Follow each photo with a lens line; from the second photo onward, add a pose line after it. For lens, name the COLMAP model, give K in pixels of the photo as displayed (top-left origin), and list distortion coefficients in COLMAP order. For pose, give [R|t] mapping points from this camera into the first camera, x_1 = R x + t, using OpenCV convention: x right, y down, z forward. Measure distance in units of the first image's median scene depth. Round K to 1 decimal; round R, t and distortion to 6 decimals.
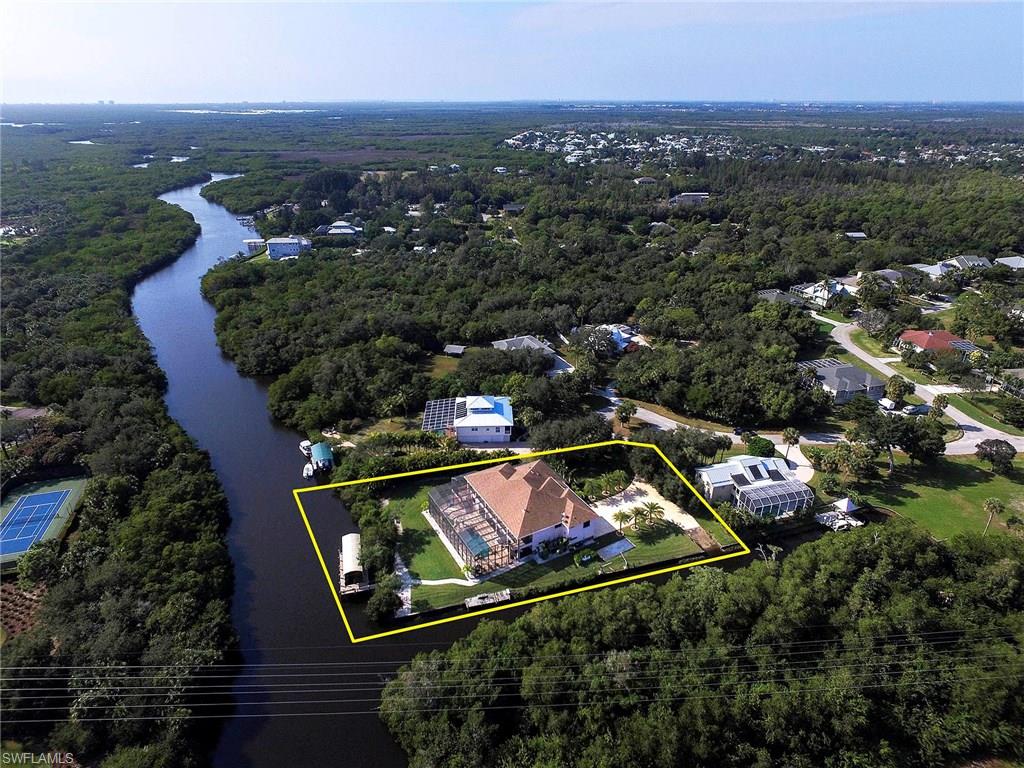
lens RADIAL K [[592.2, 0, 512.0], [0, 592.2, 384.0], [0, 0, 1]] dist [-0.014642, 0.018685]
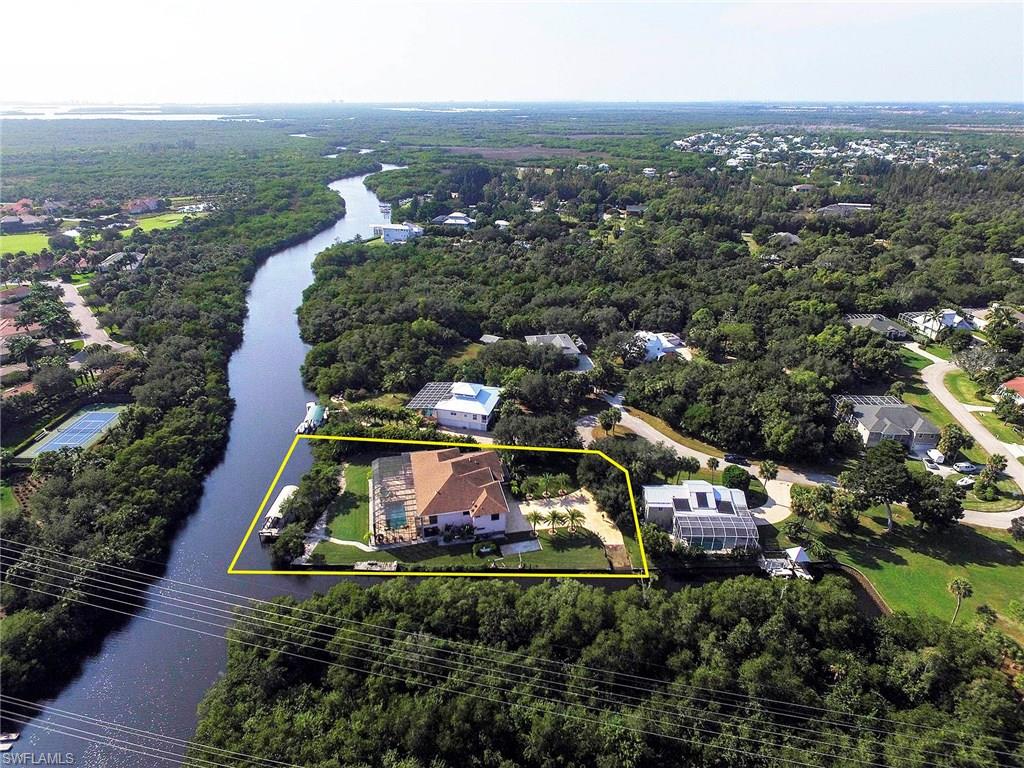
lens RADIAL K [[592.2, 0, 512.0], [0, 592.2, 384.0], [0, 0, 1]] dist [-0.014642, 0.018685]
pose [[0.956378, 0.129513, -0.261856, 0.281063], [-0.129516, 0.991426, 0.017324, -0.005404], [0.261854, 0.017346, 0.964952, 0.027010]]
